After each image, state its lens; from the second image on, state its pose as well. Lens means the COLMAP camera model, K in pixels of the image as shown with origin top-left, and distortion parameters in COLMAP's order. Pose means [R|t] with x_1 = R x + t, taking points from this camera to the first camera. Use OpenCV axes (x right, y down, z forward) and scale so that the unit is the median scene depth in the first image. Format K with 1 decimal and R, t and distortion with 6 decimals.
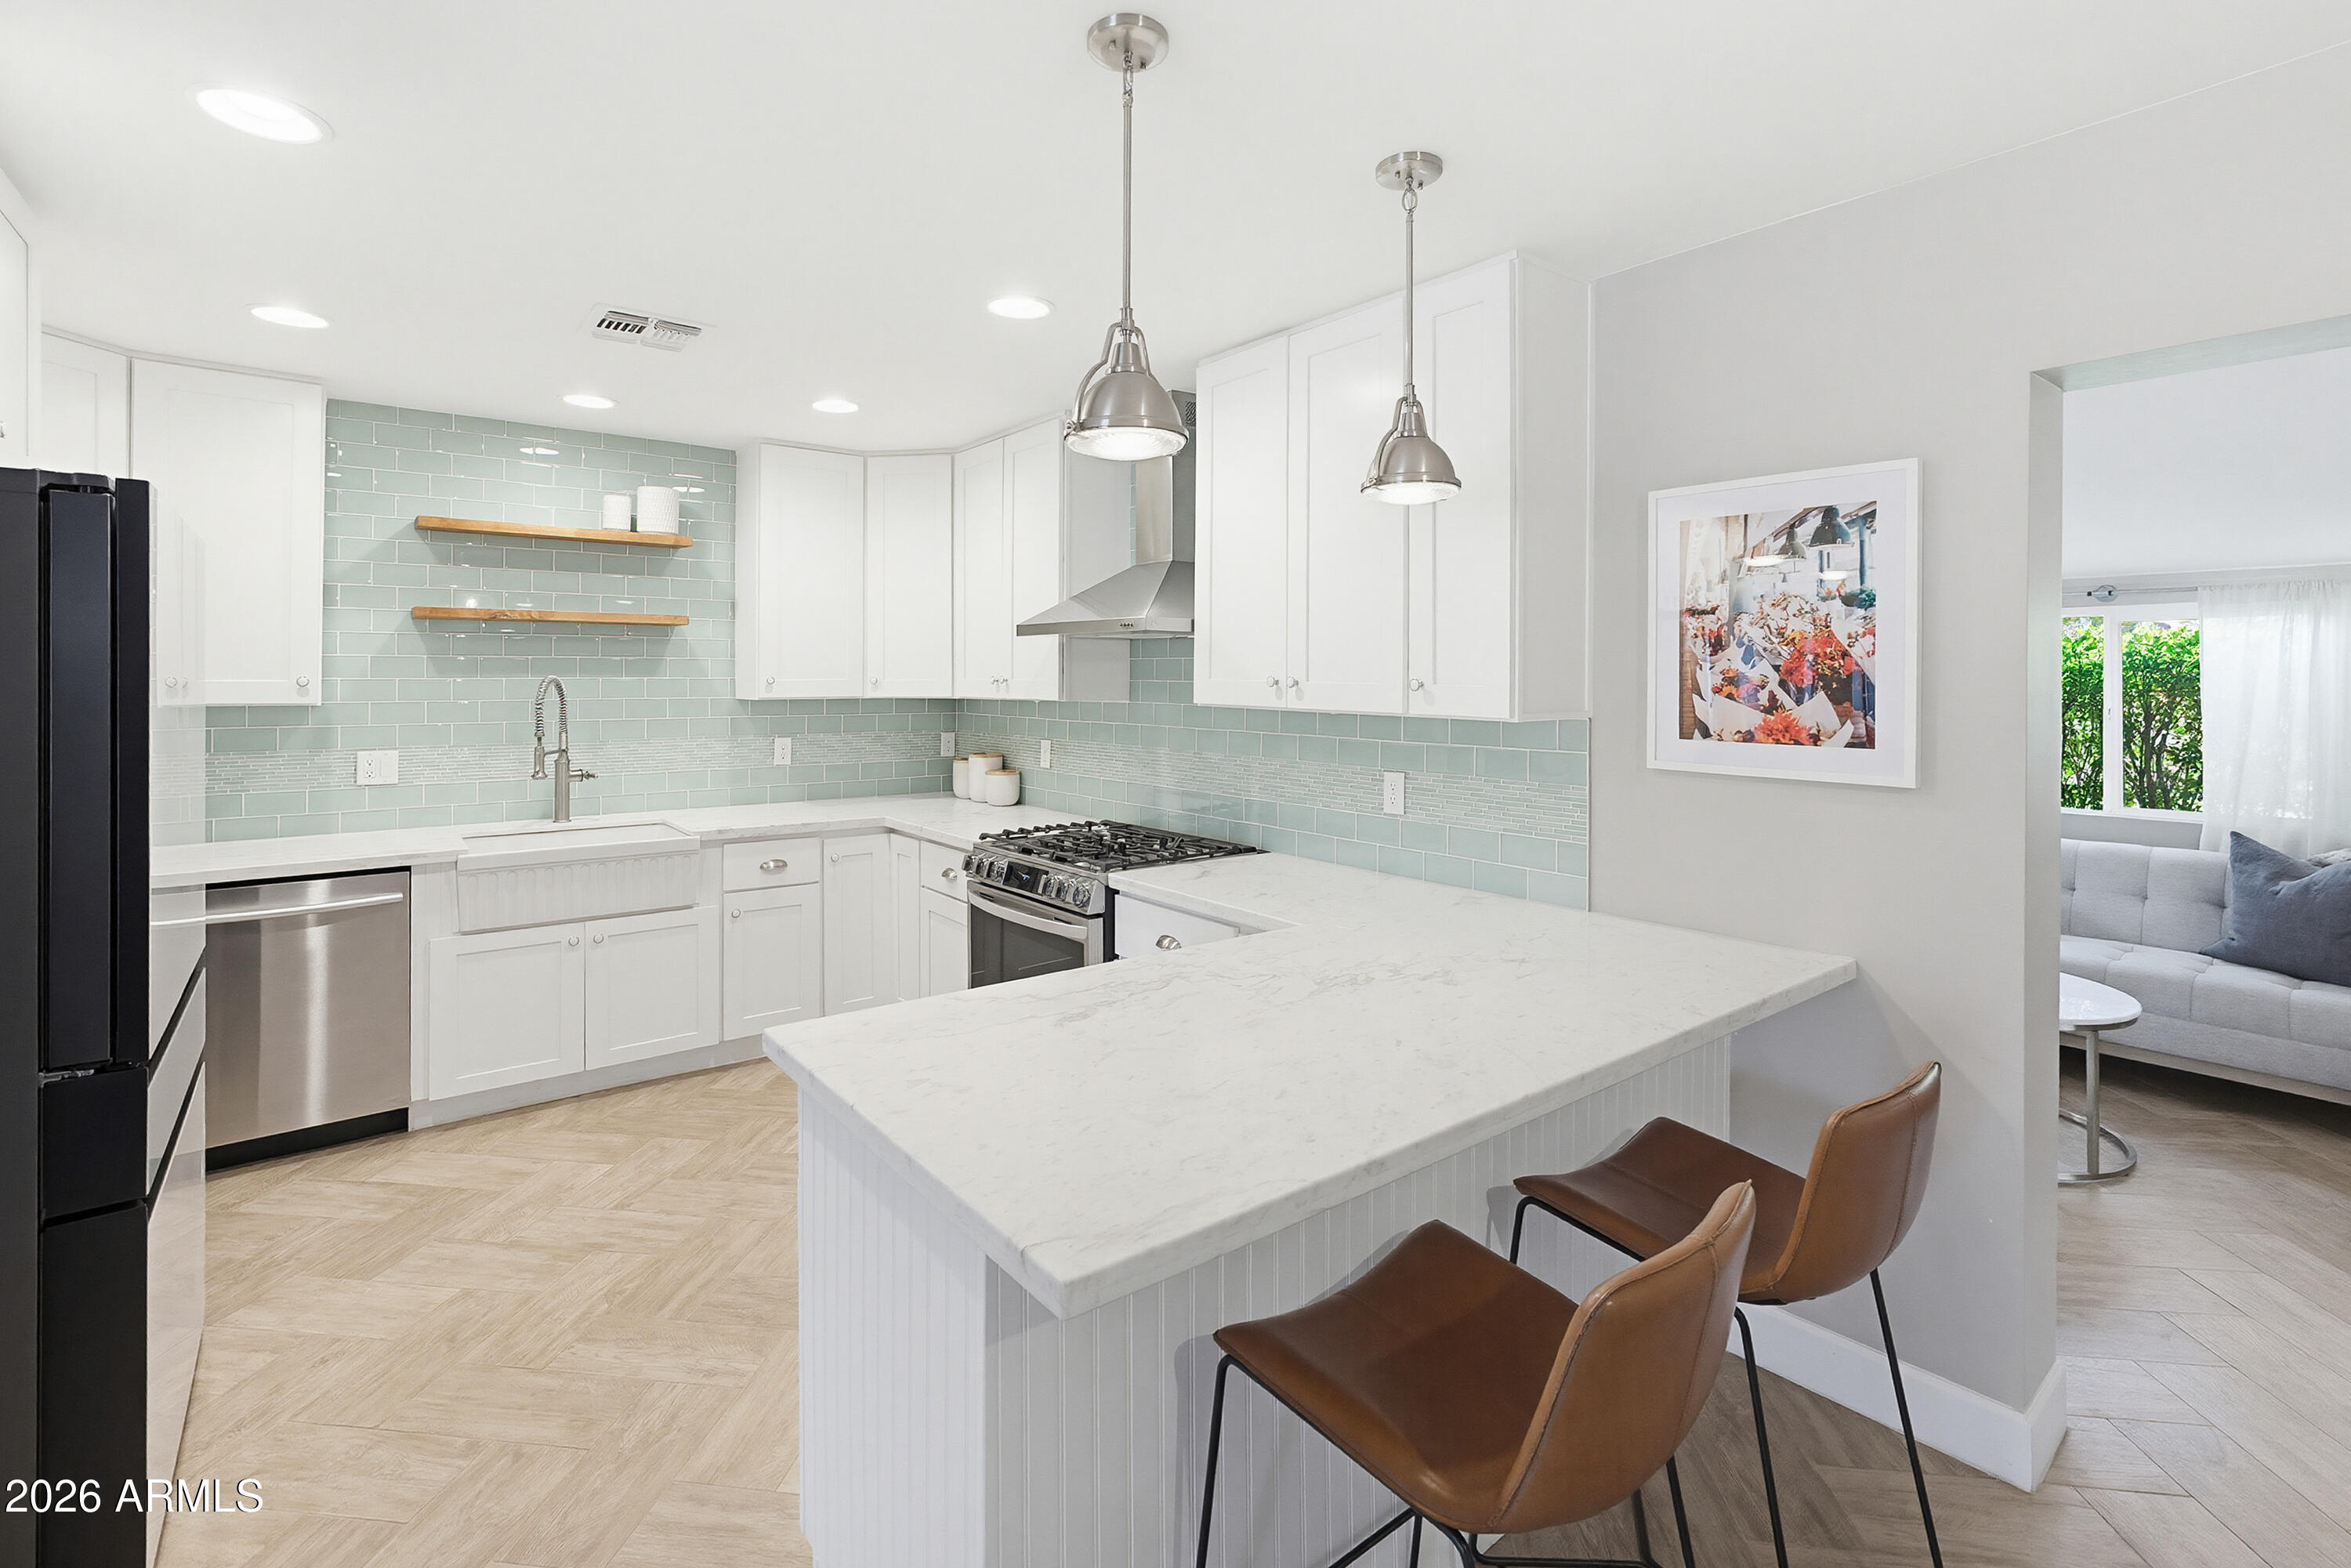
lens RADIAL K [[1061.3, 0, 1181.4], [0, 1061.3, 677.7], [0, 0, 1]] dist [-0.027807, 0.013536]
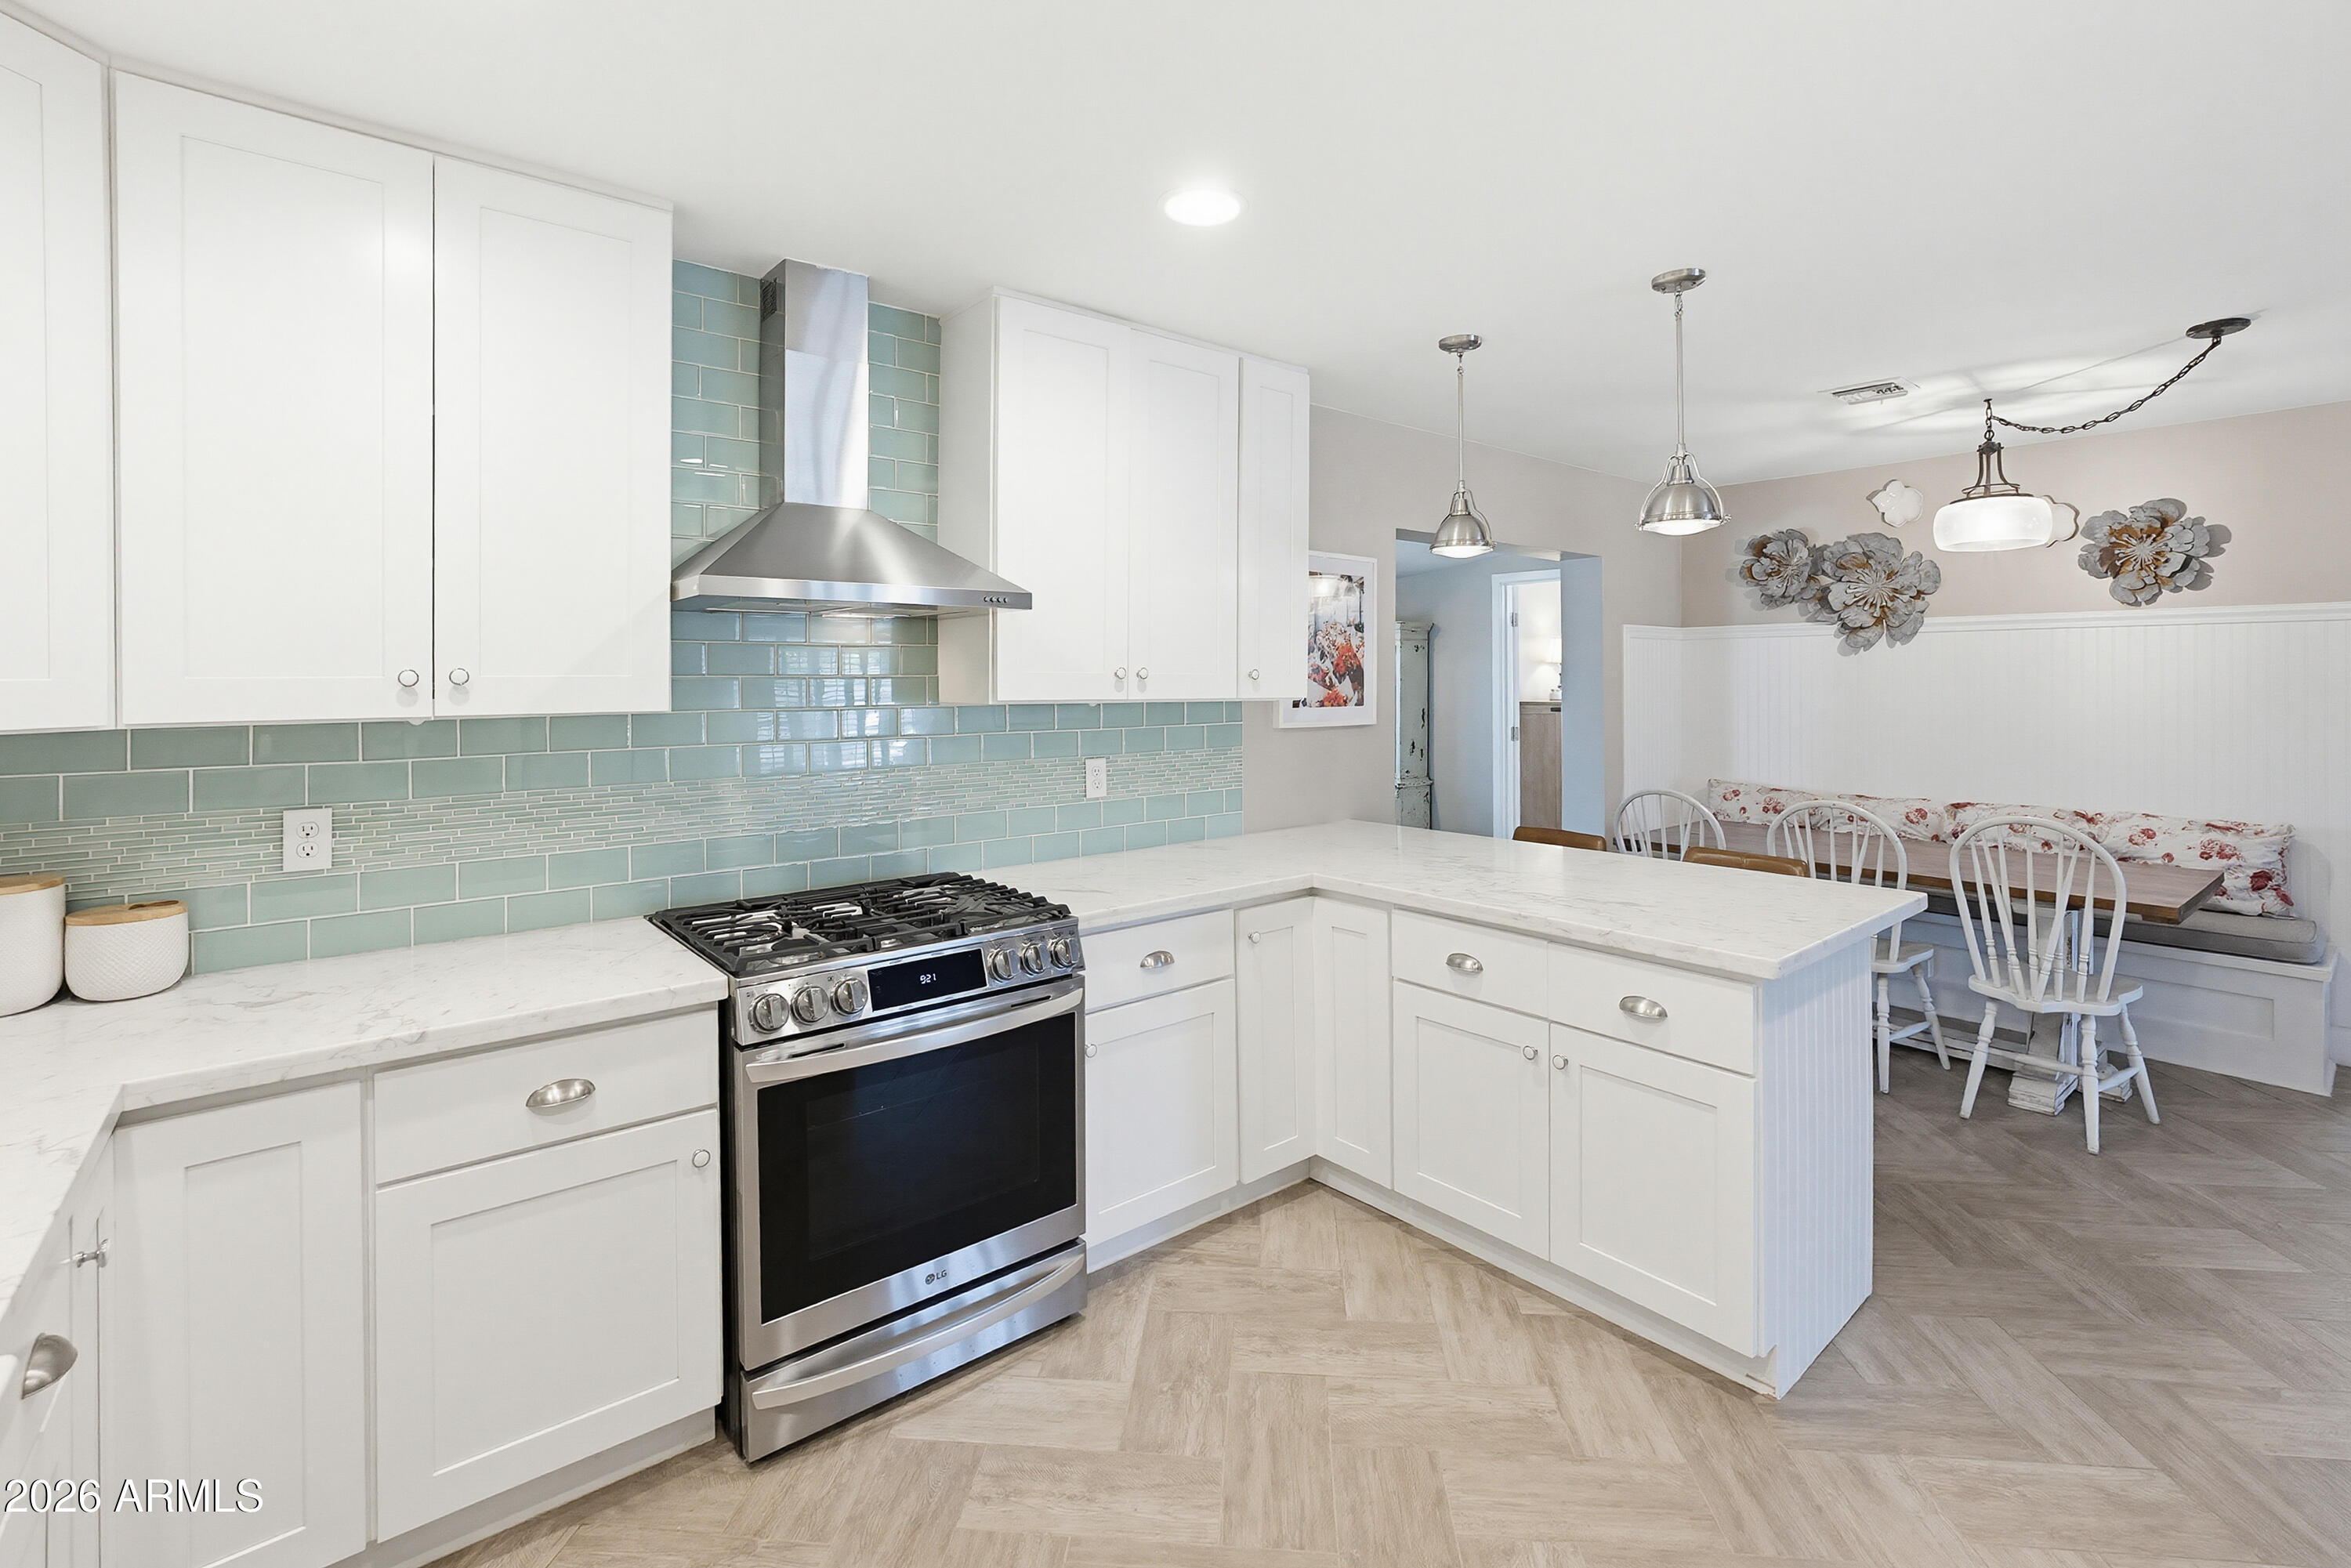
lens RADIAL K [[1047.0, 0, 1193.1], [0, 1047.0, 675.9], [0, 0, 1]] dist [-0.018568, 0.009629]
pose [[-0.017323, -0.005146, 0.999837, -0.774532], [0.004917, 0.999974, 0.005232, 0.001137], [-0.999838, 0.005007, -0.017298, 0.833997]]
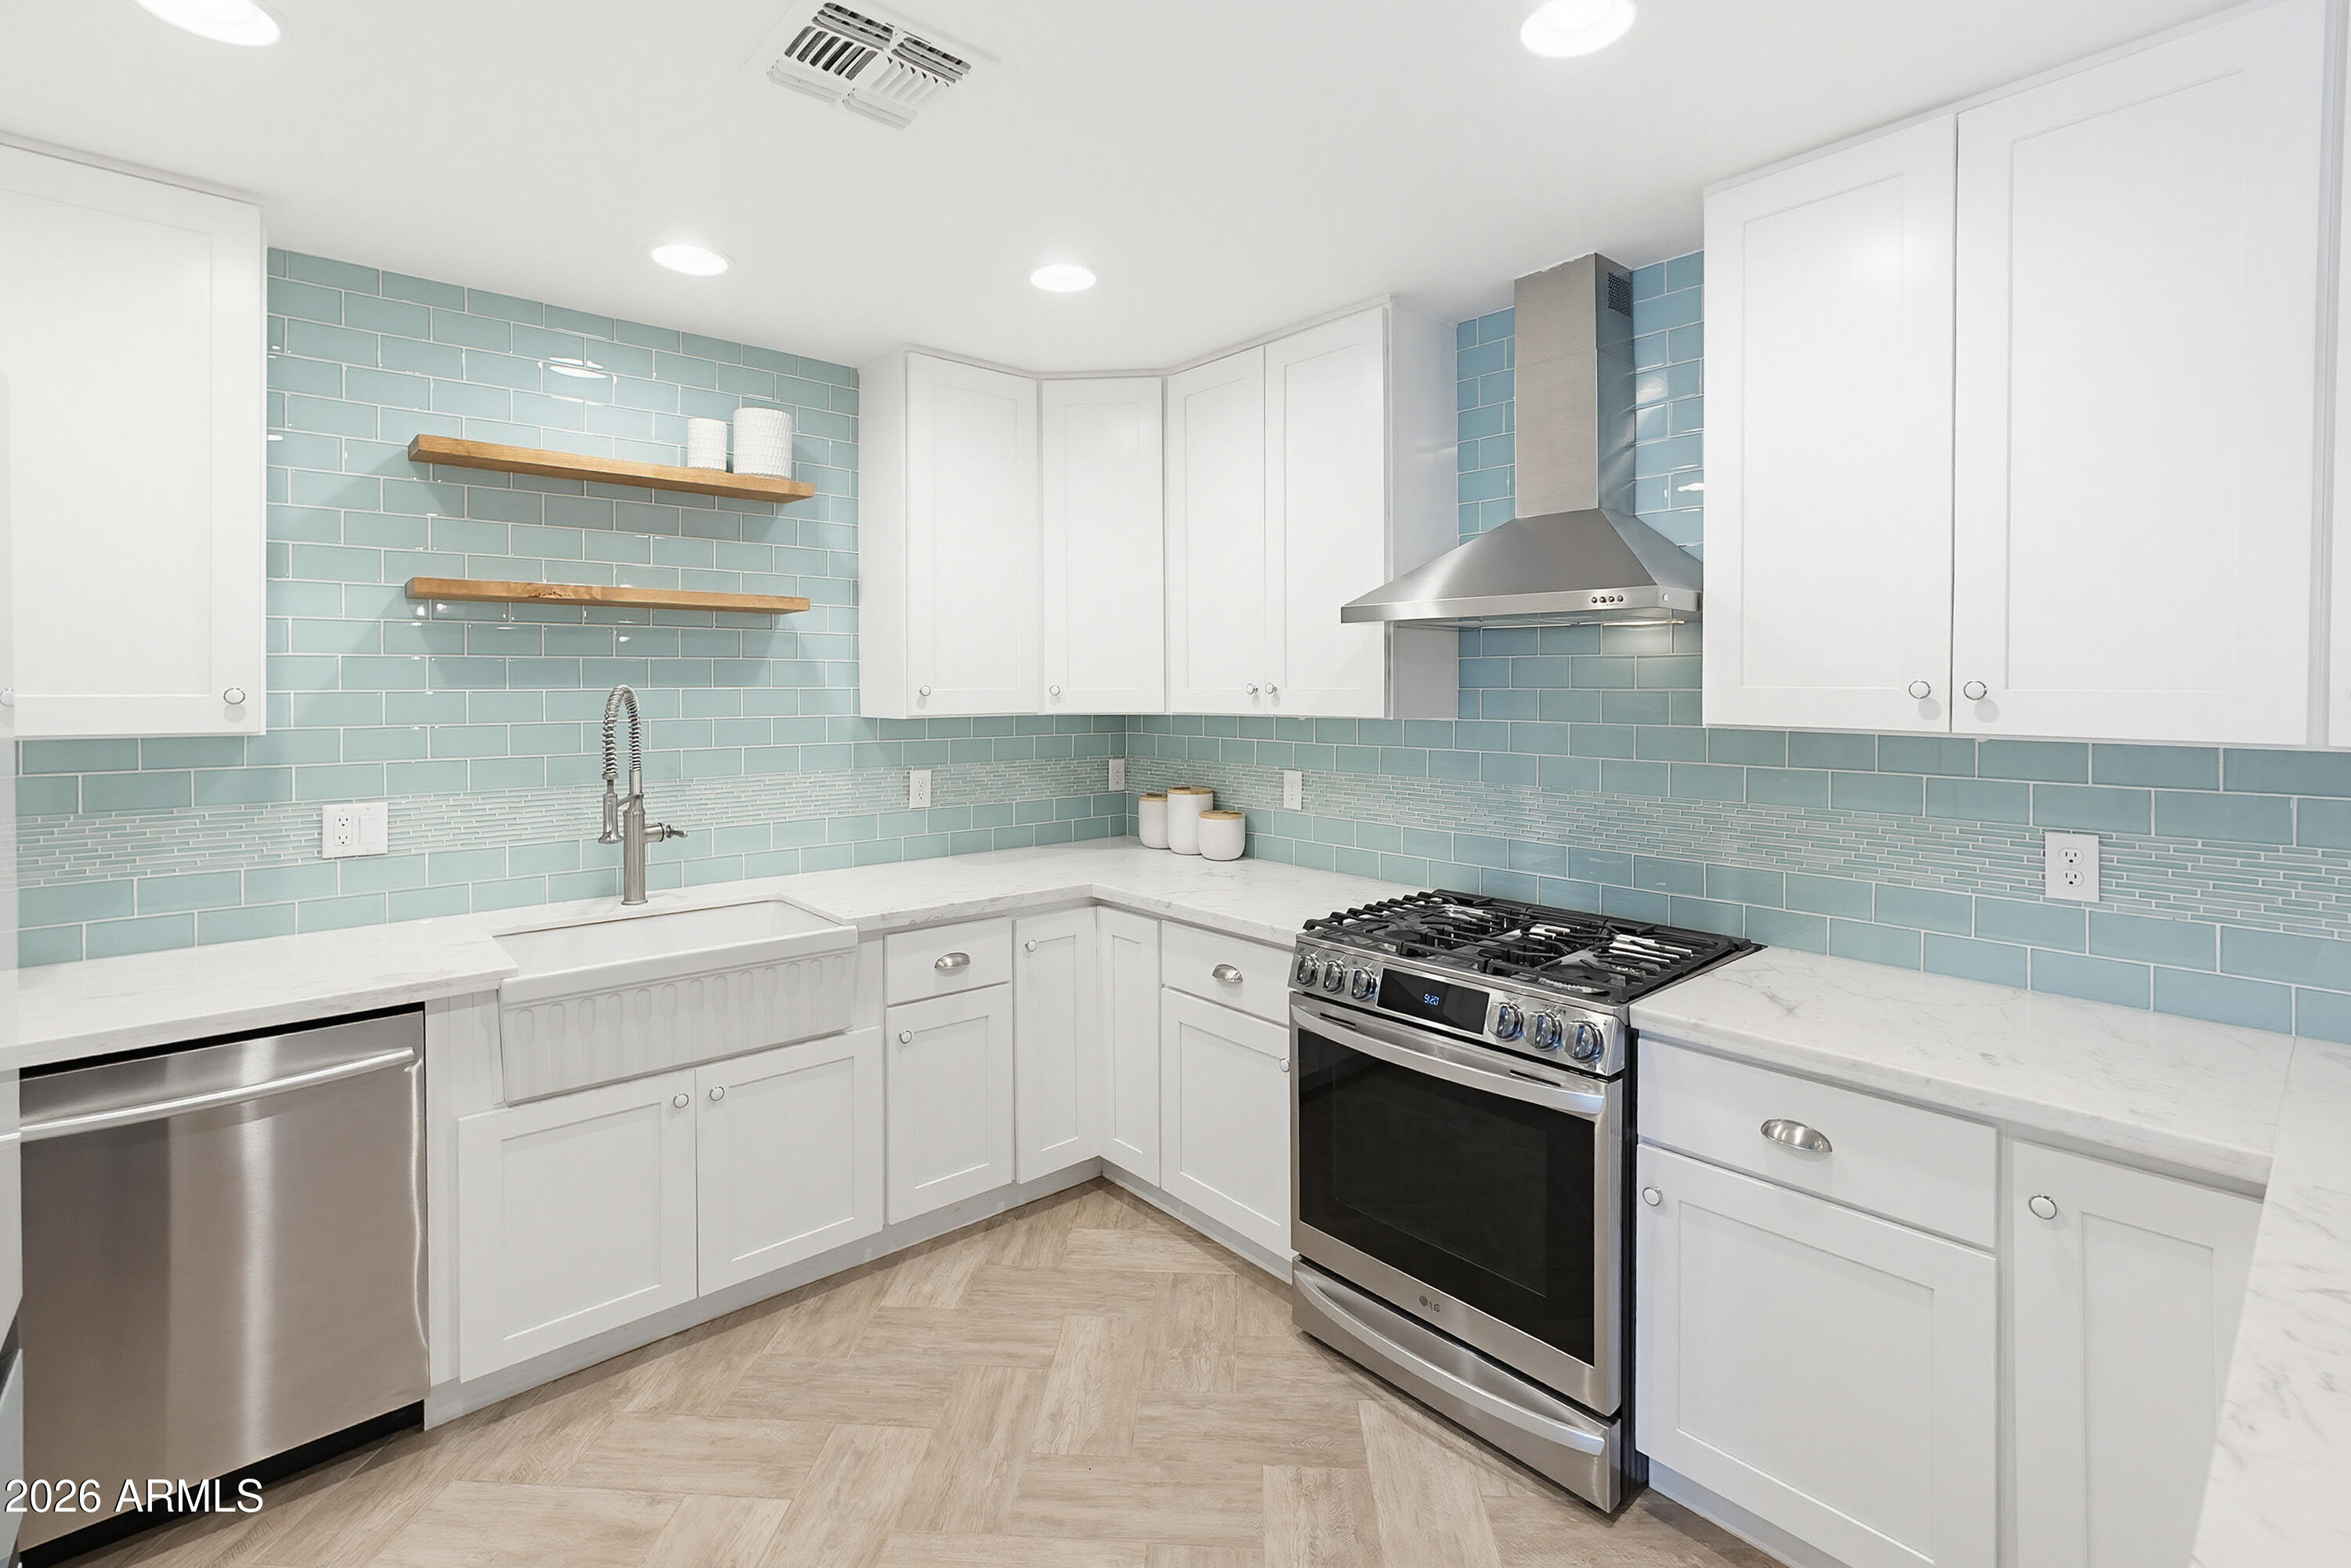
lens RADIAL K [[1051.4, 0, 1173.5], [0, 1051.4, 694.3], [0, 0, 1]] dist [-0.028393, 0.009240]
pose [[0.998789, -0.004346, 0.049013, -0.325957], [0.003960, 0.999960, 0.007983, 0.000151], [-0.049046, -0.007779, 0.998766, 0.376455]]
